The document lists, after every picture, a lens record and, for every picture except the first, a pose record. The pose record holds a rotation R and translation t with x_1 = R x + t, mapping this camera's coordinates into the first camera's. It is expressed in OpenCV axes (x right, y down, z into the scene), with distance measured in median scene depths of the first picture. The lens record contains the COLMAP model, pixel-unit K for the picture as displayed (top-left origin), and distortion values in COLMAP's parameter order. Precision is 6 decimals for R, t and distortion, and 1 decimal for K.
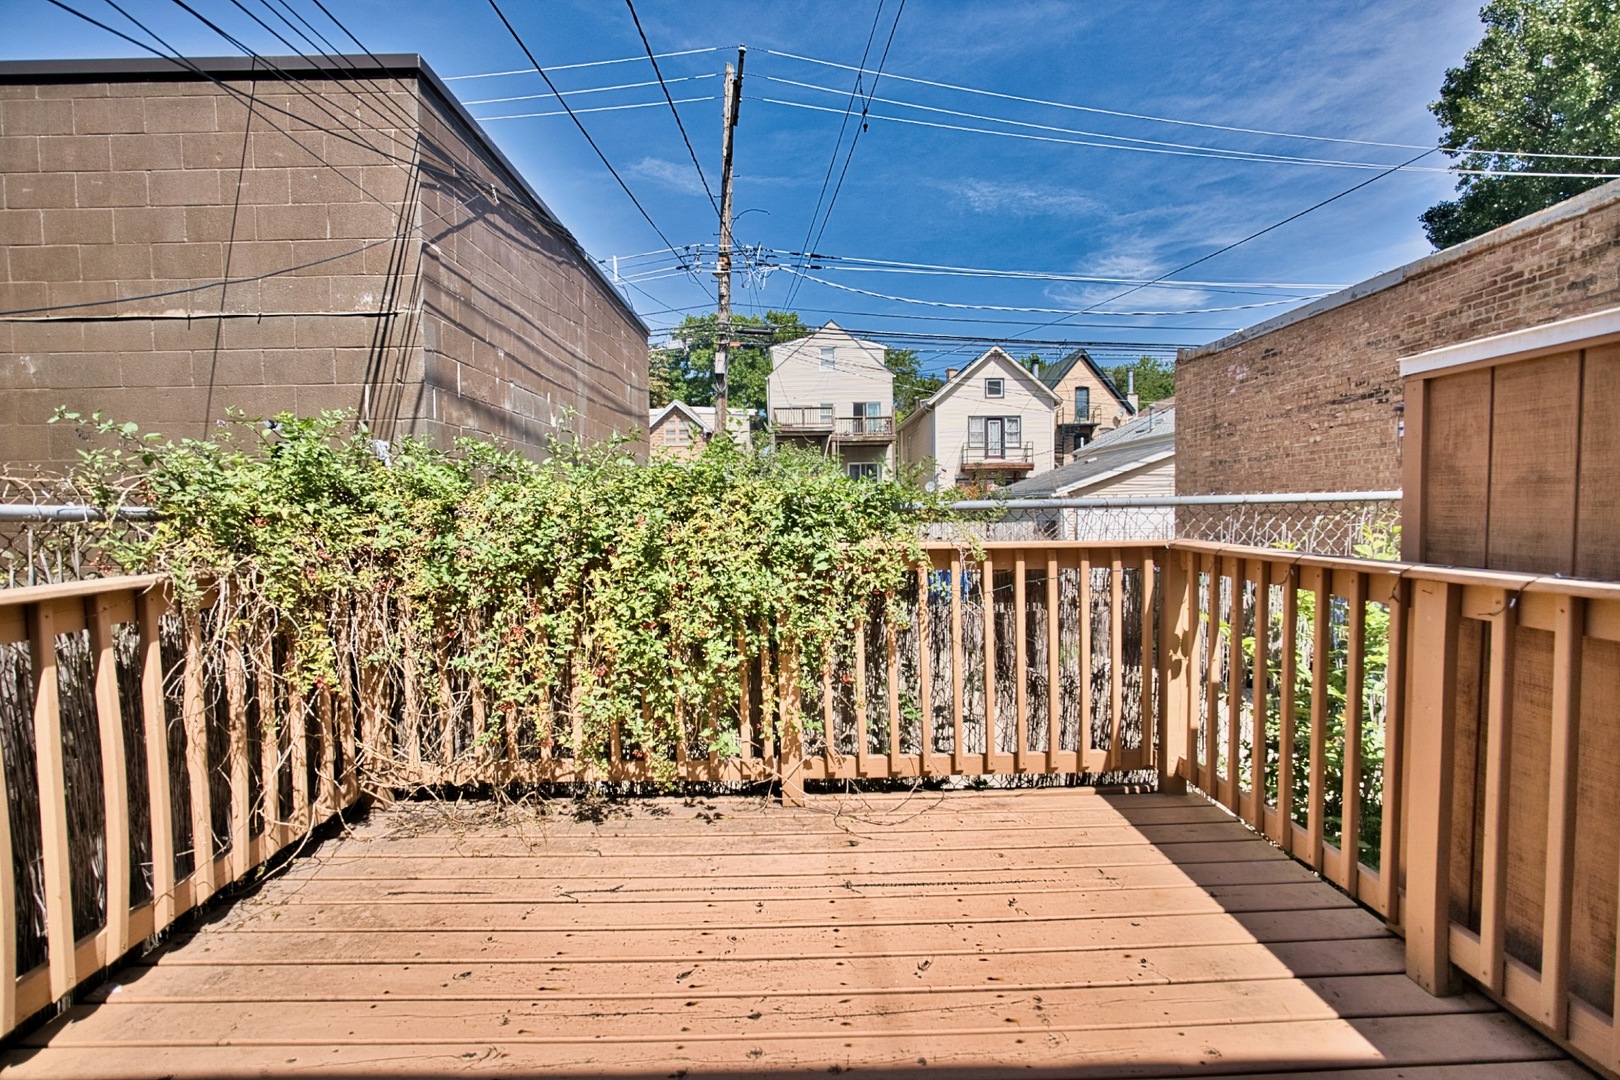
lens RADIAL K [[701.9, 0, 814.7], [0, 701.9, 533.9], [0, 0, 1]] dist [-0.019922, 0.004021]
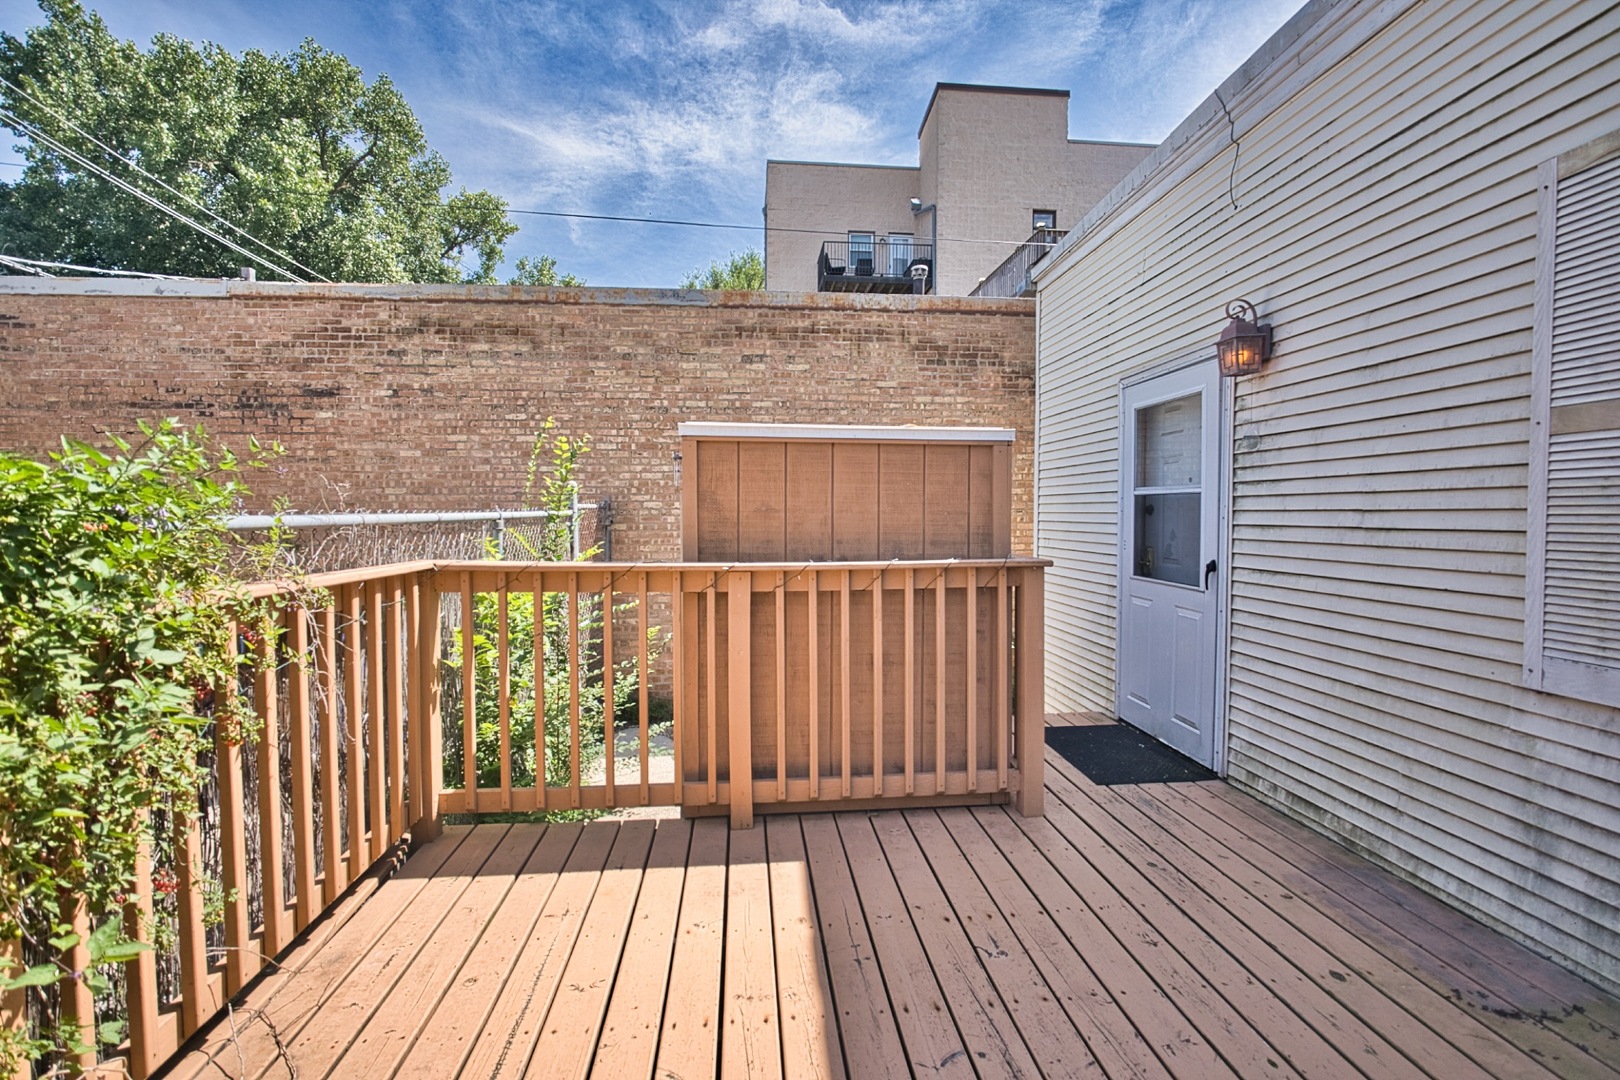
lens RADIAL K [[701.9, 0, 807.5], [0, 701.9, 541.0], [0, 0, 1]] dist [-0.019922, 0.004021]
pose [[-0.068455, -0.020384, 0.997446, -0.226746], [0.037820, 0.999020, 0.023011, -0.010946], [-0.996937, 0.039299, -0.067617, 0.302024]]
